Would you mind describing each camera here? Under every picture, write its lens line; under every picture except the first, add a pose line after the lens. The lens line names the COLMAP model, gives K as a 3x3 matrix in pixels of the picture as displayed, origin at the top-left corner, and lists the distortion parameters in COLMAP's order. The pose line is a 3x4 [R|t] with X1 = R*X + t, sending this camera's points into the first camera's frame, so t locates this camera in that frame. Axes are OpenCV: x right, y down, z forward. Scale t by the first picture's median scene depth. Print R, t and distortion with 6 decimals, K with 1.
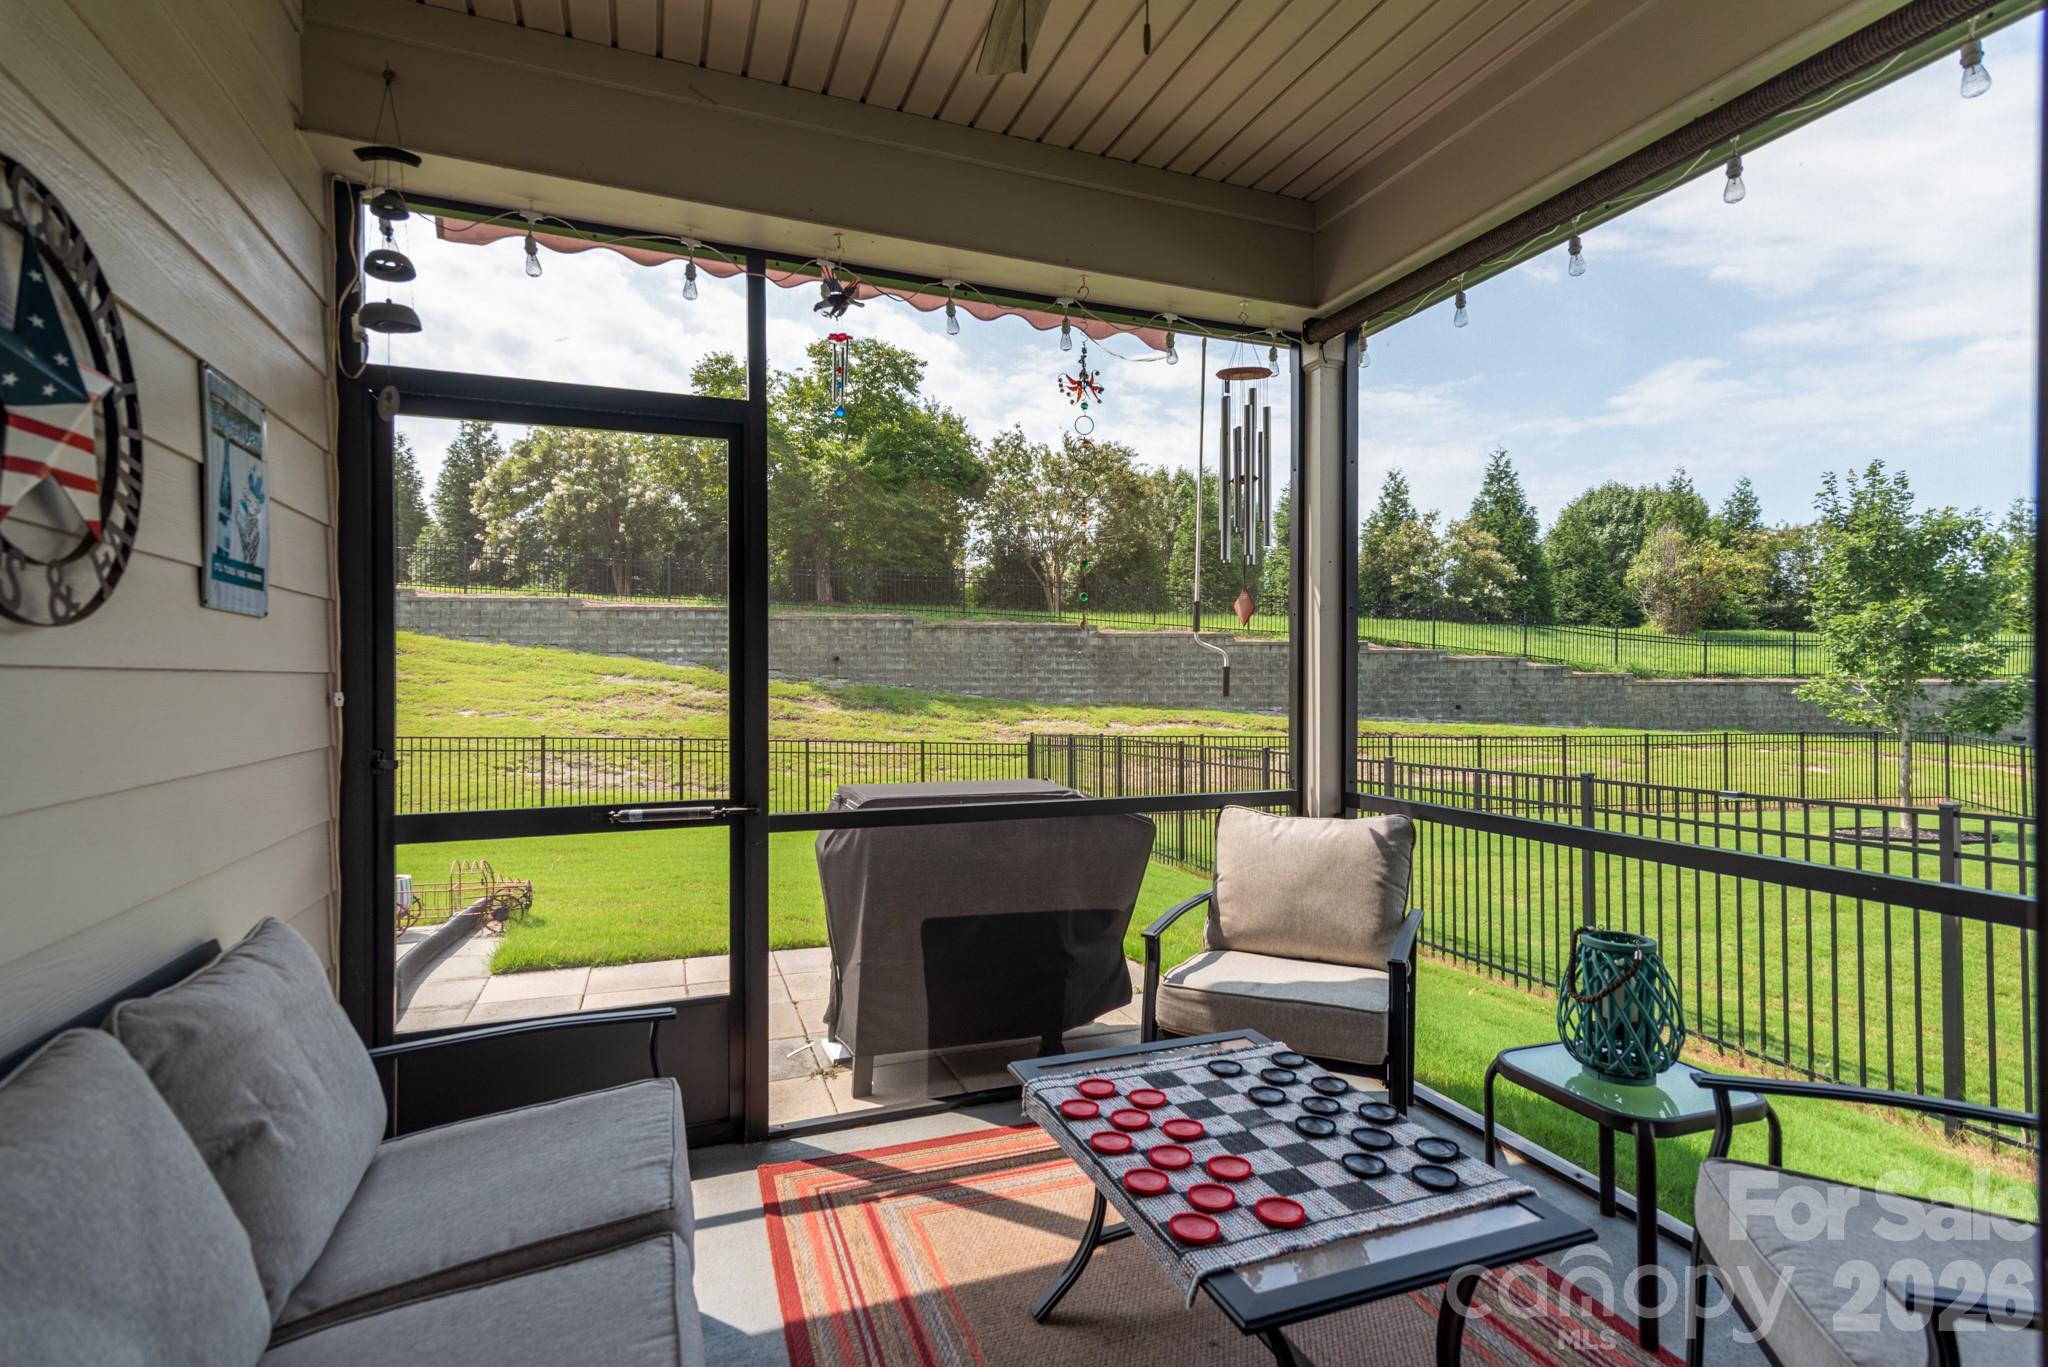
lens RADIAL K [[980.3, 0, 1026.4], [0, 980.3, 672.3], [0, 0, 1]] dist [0.002552, 0.000482]
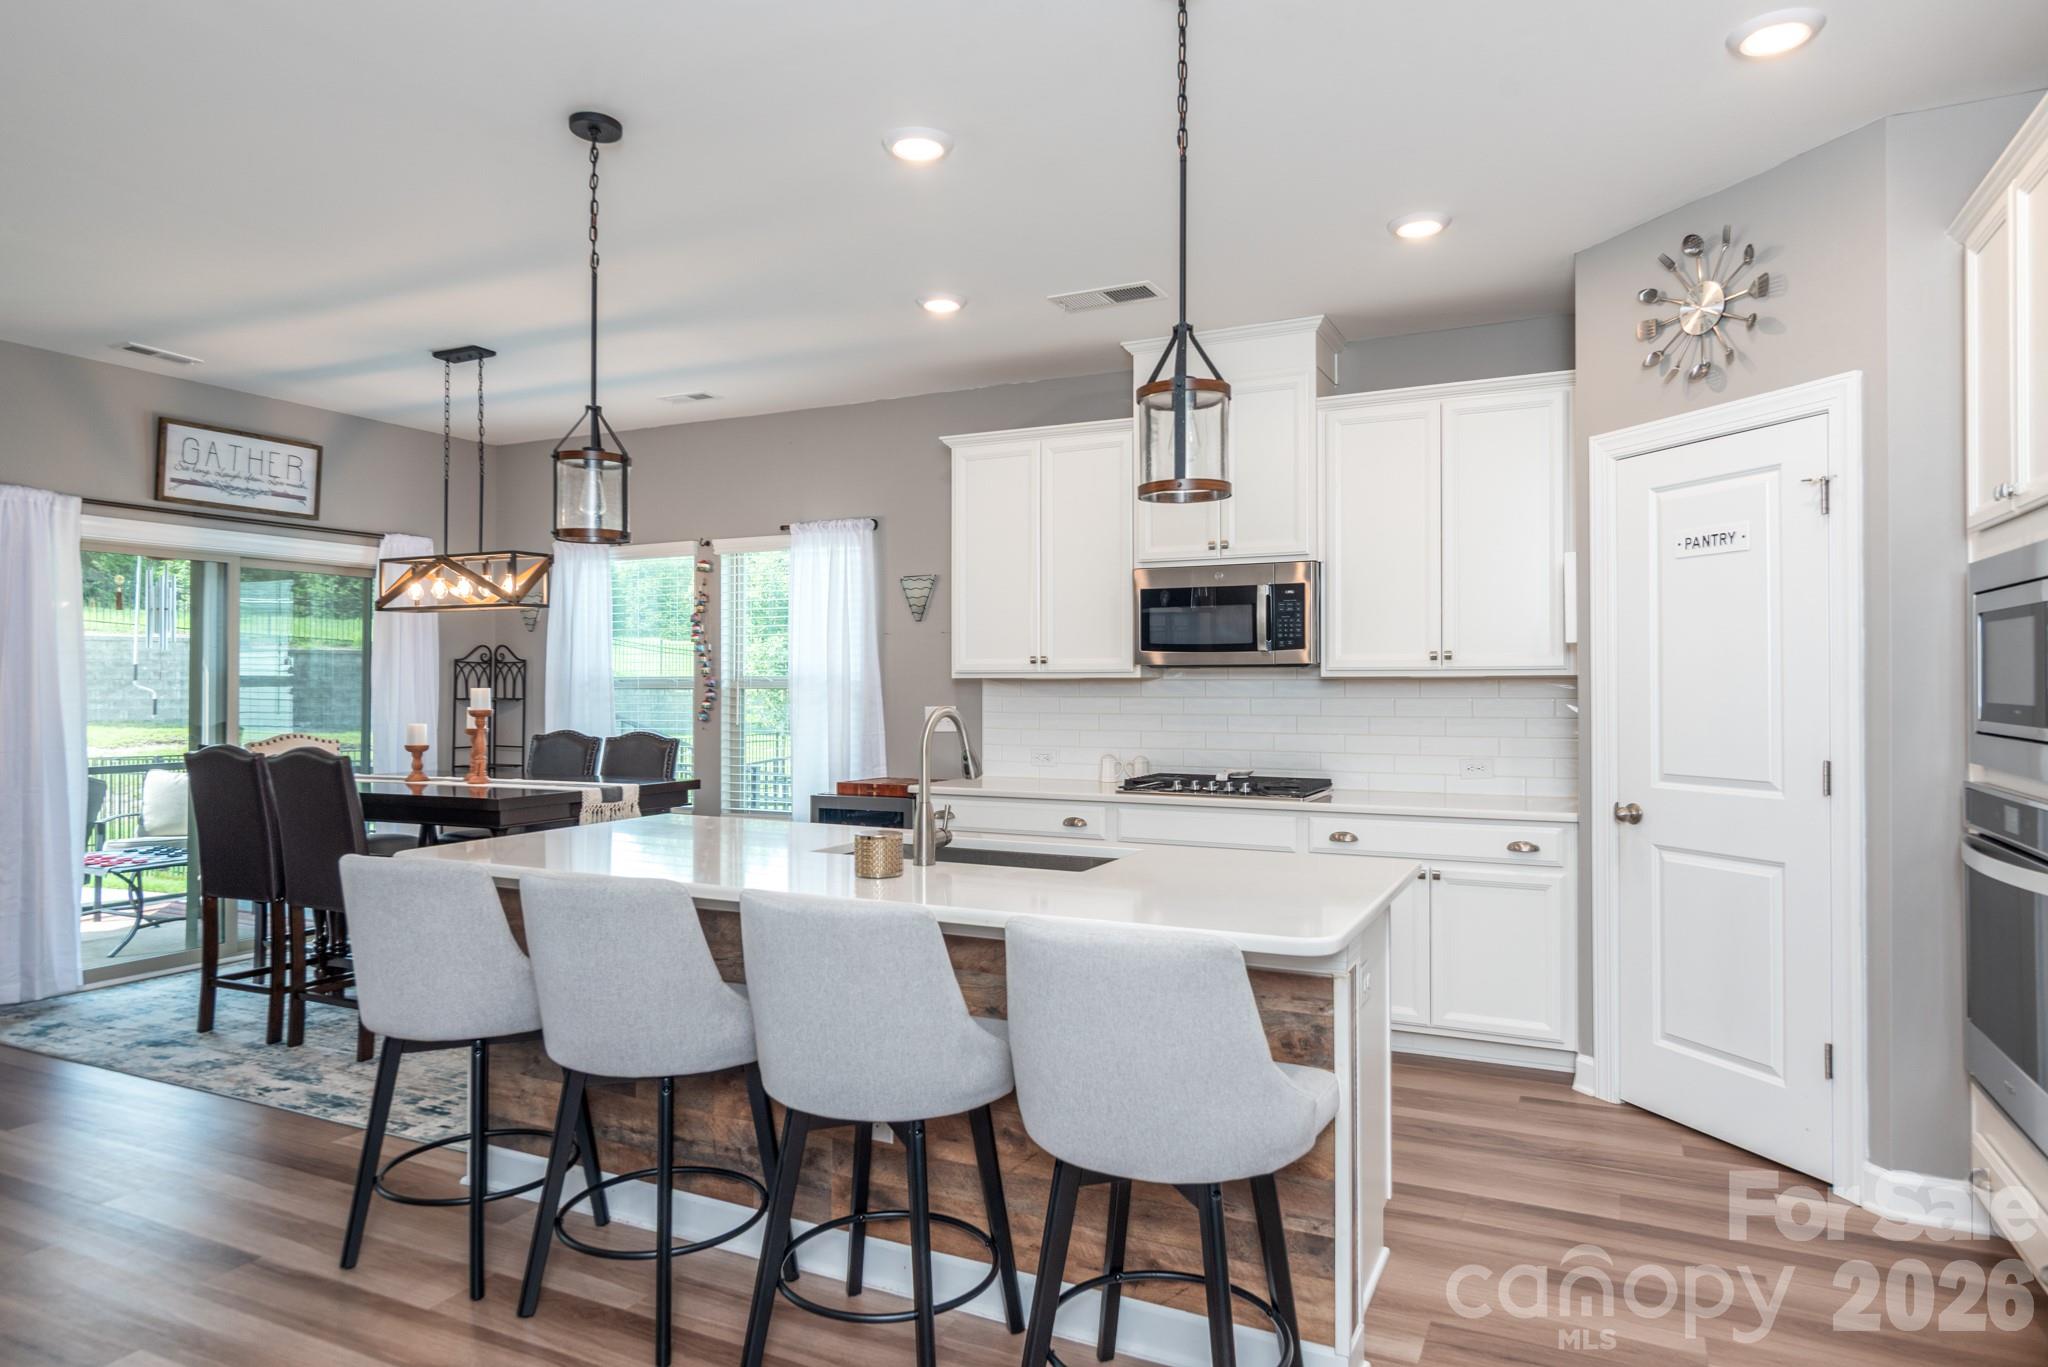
lens RADIAL K [[1224.8, 0, 1026.7], [0, 1224.8, 675.7], [0, 0, 1]] dist [0.003209, 0.003363]
pose [[0.731989, 0.004348, 0.681302, -0.025927], [-0.004127, 0.999990, -0.001948, -0.007699], [-0.681304, -0.001386, 0.732000, -0.273206]]
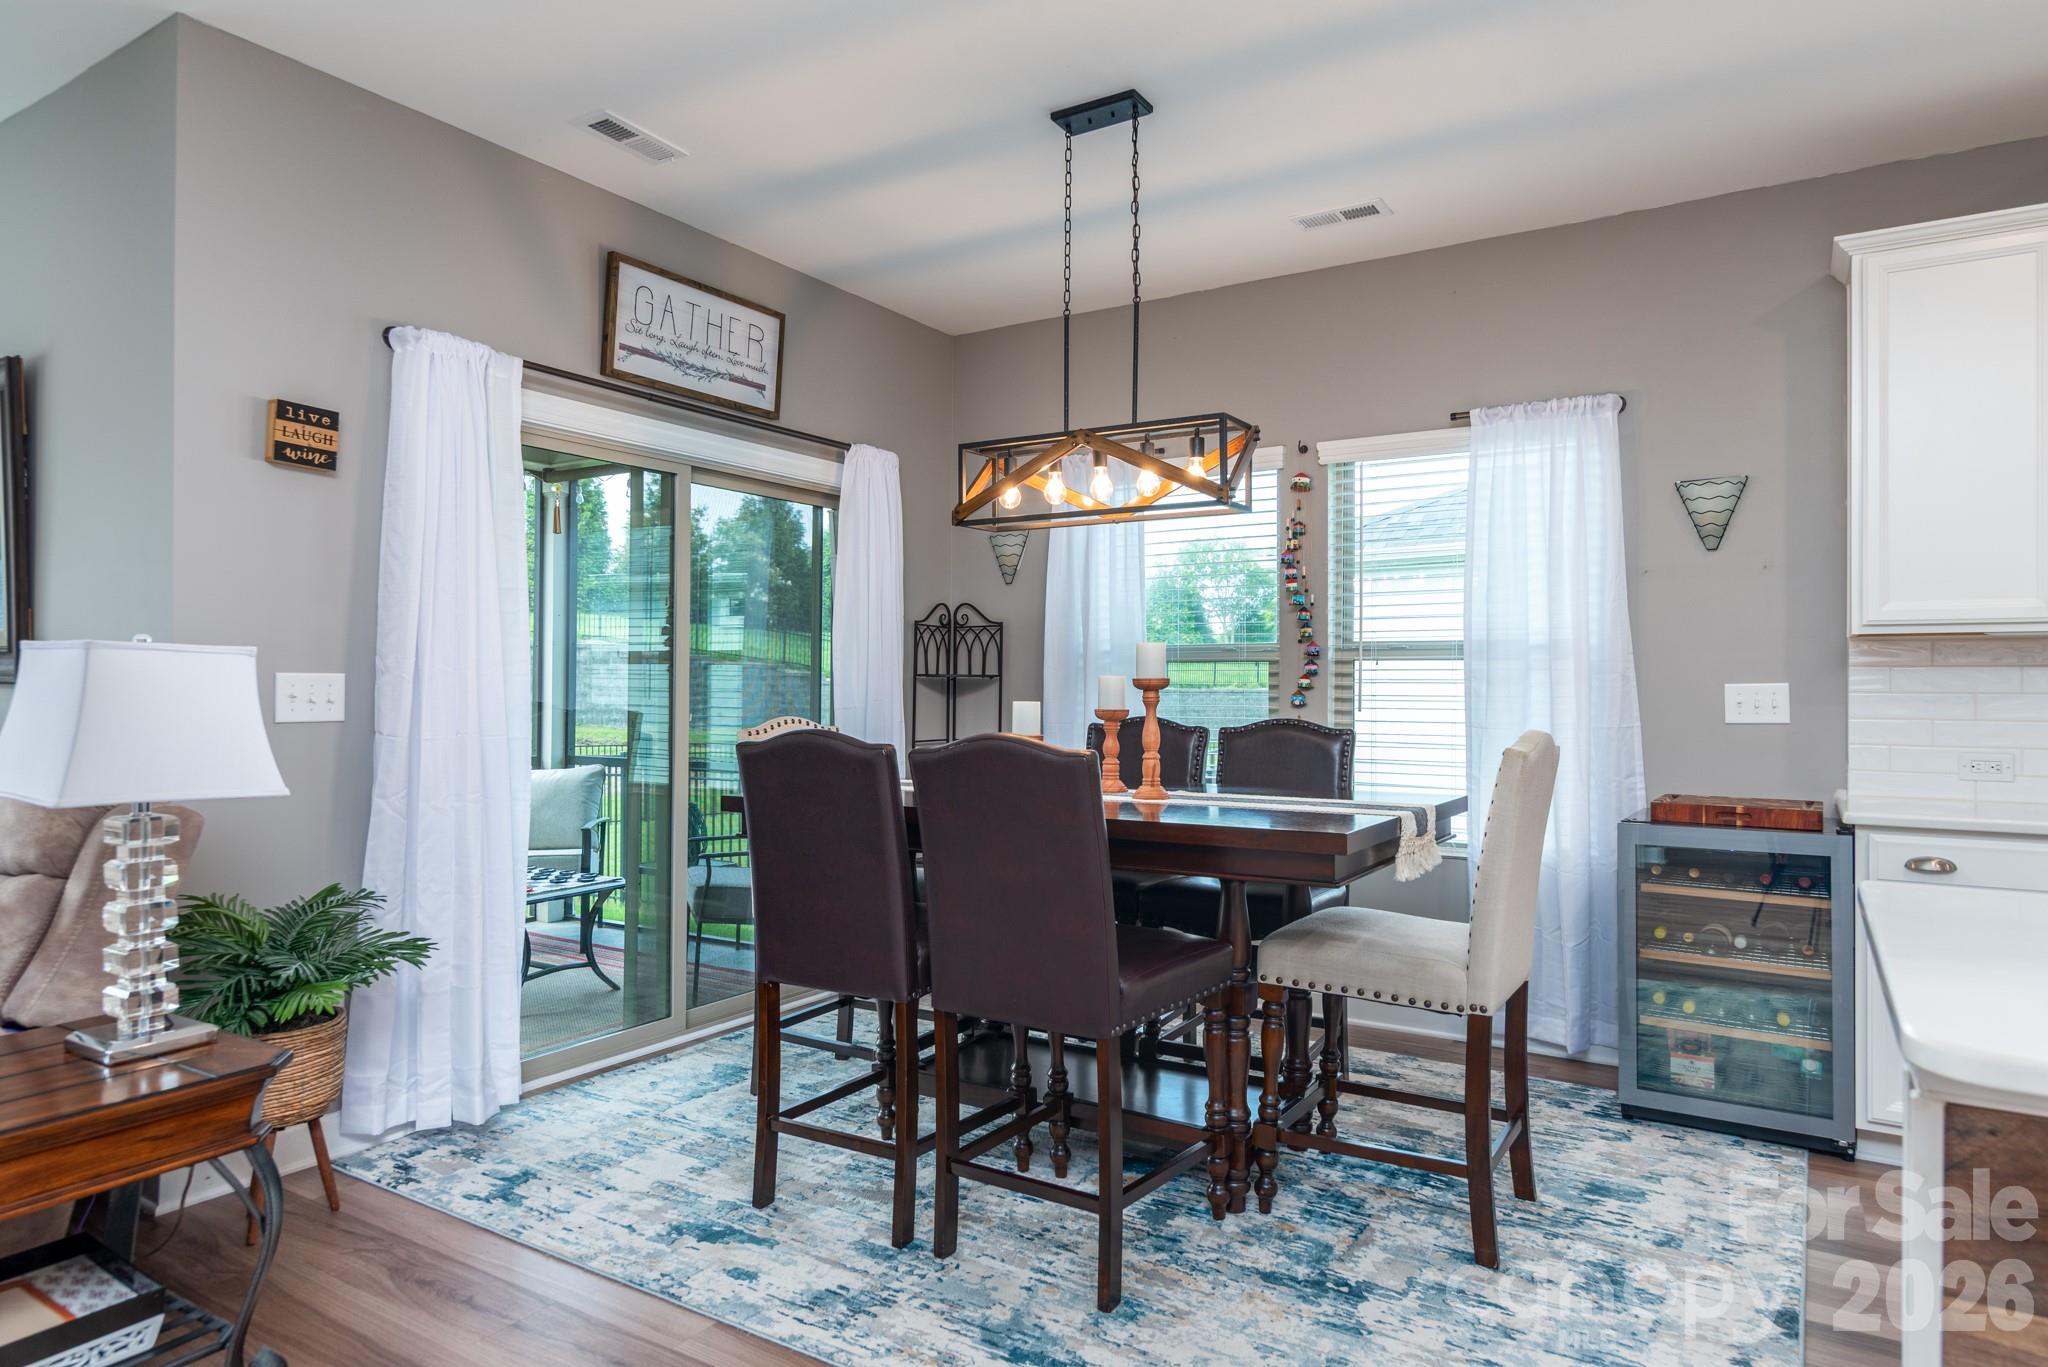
lens RADIAL K [[1224.8, 0, 1026.7], [0, 1224.8, 675.7], [0, 0, 1]] dist [0.003209, 0.003363]
pose [[0.802709, 0.007758, 0.596320, -0.038661], [-0.007674, 0.999967, -0.002679, -0.001712], [-0.596321, -0.002426, 0.802743, -0.150761]]
